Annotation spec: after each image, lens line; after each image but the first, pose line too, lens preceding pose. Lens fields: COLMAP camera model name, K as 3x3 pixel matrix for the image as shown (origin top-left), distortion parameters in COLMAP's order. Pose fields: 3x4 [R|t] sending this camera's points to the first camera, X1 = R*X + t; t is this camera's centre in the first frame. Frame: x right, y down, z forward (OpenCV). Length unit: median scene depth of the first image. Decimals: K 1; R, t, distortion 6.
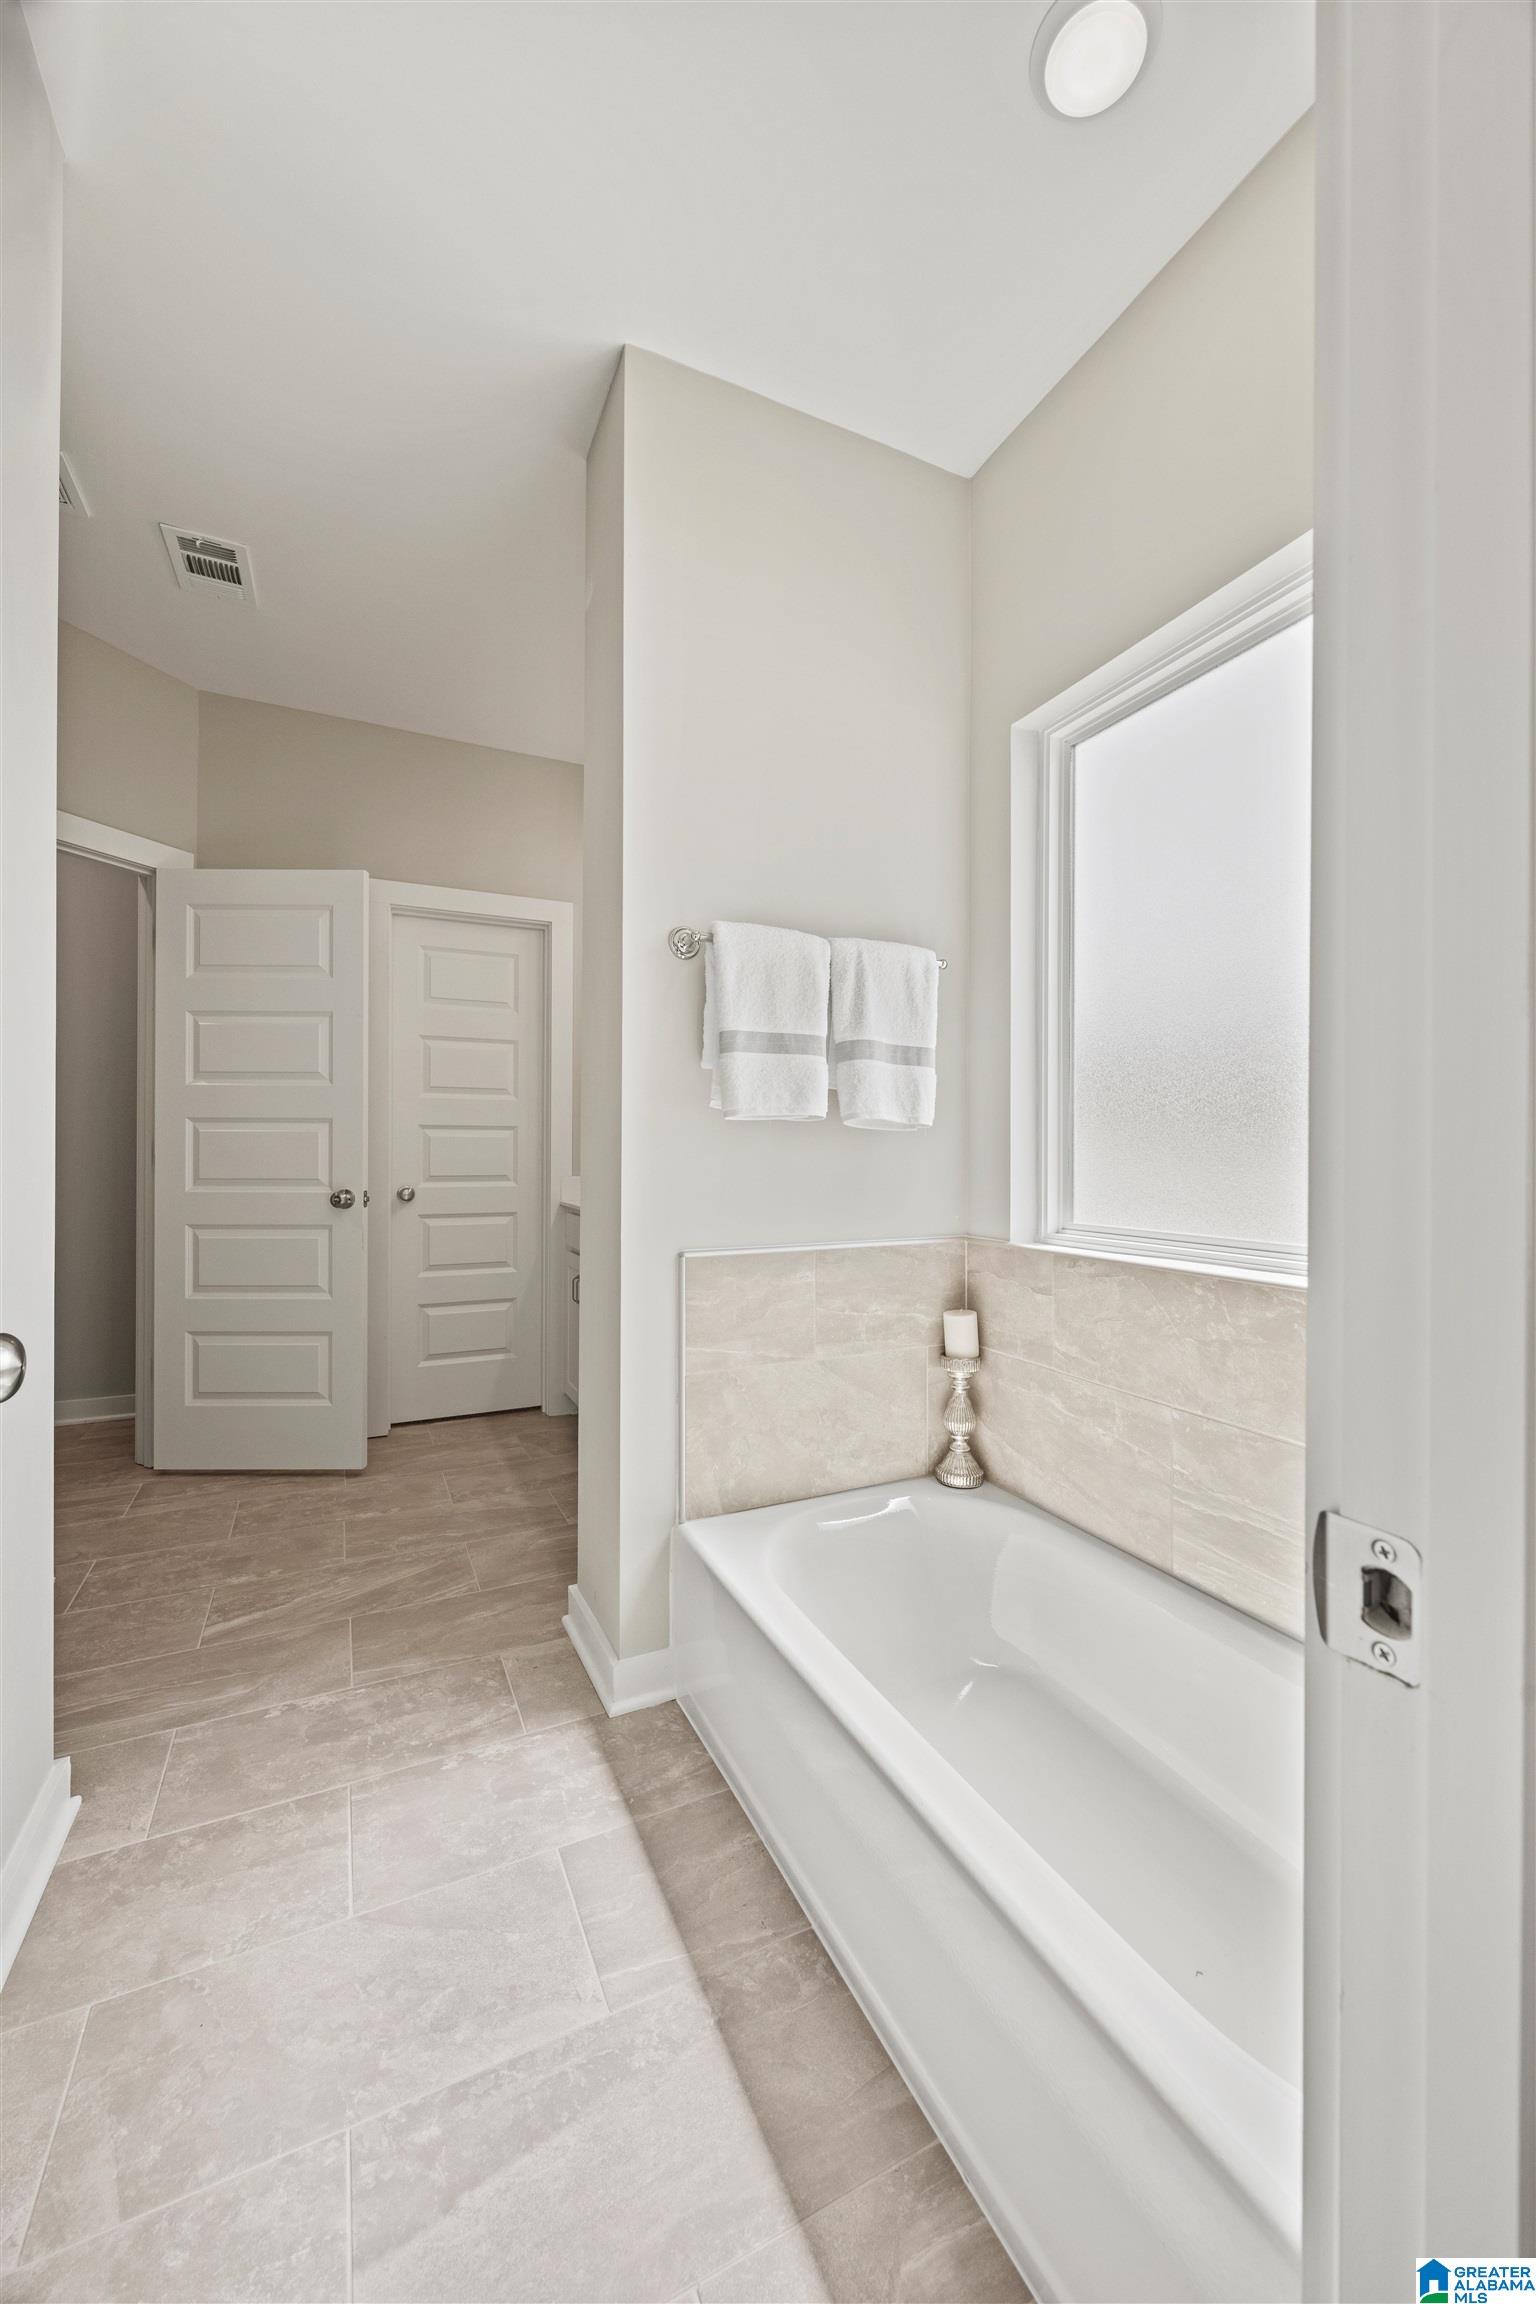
lens RADIAL K [[890.6, 0, 766.0], [0, 890.6, 1145.3], [0, 0, 1]] dist [-0.003457, -0.000313]
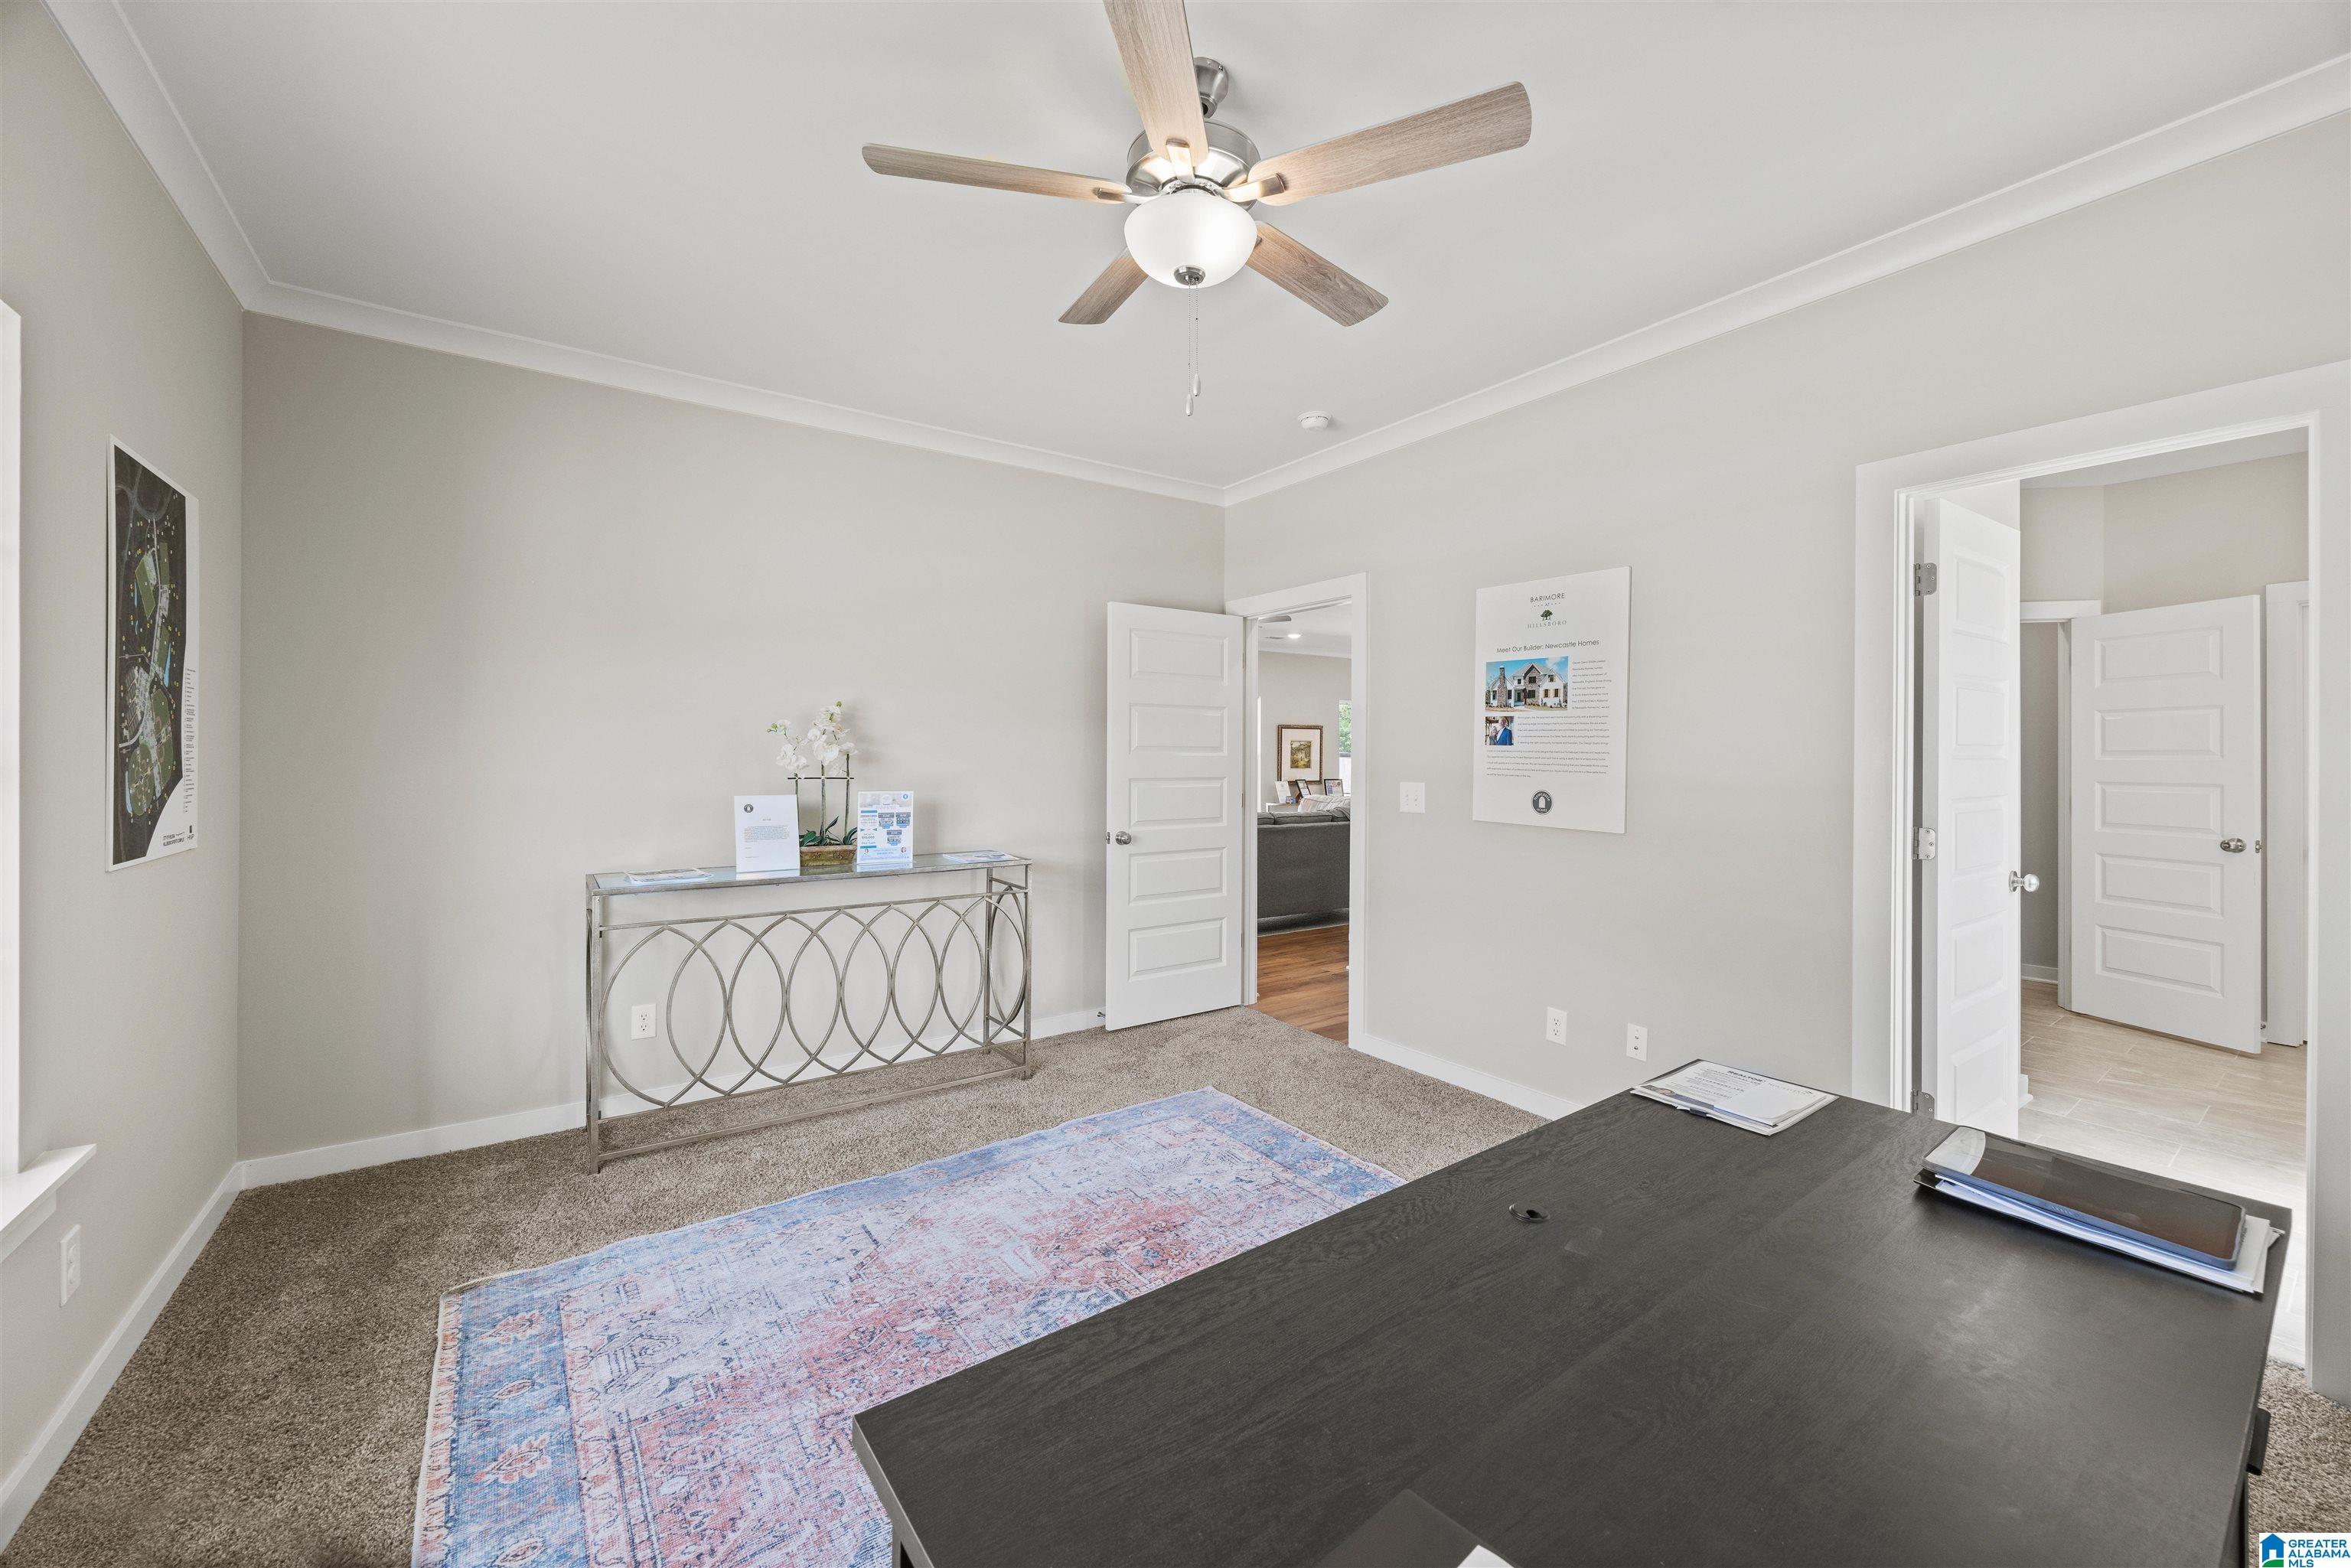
lens RADIAL K [[908.8, 0, 1182.4], [0, 908.8, 764.1], [0, 0, 1]] dist [-0.003457, -0.000313]
pose [[0.187066, -0.002722, -0.982344, 0.553703], [0.003528, 0.999992, -0.002099, -0.063078], [0.982341, -0.003073, 0.187074, -0.789884]]
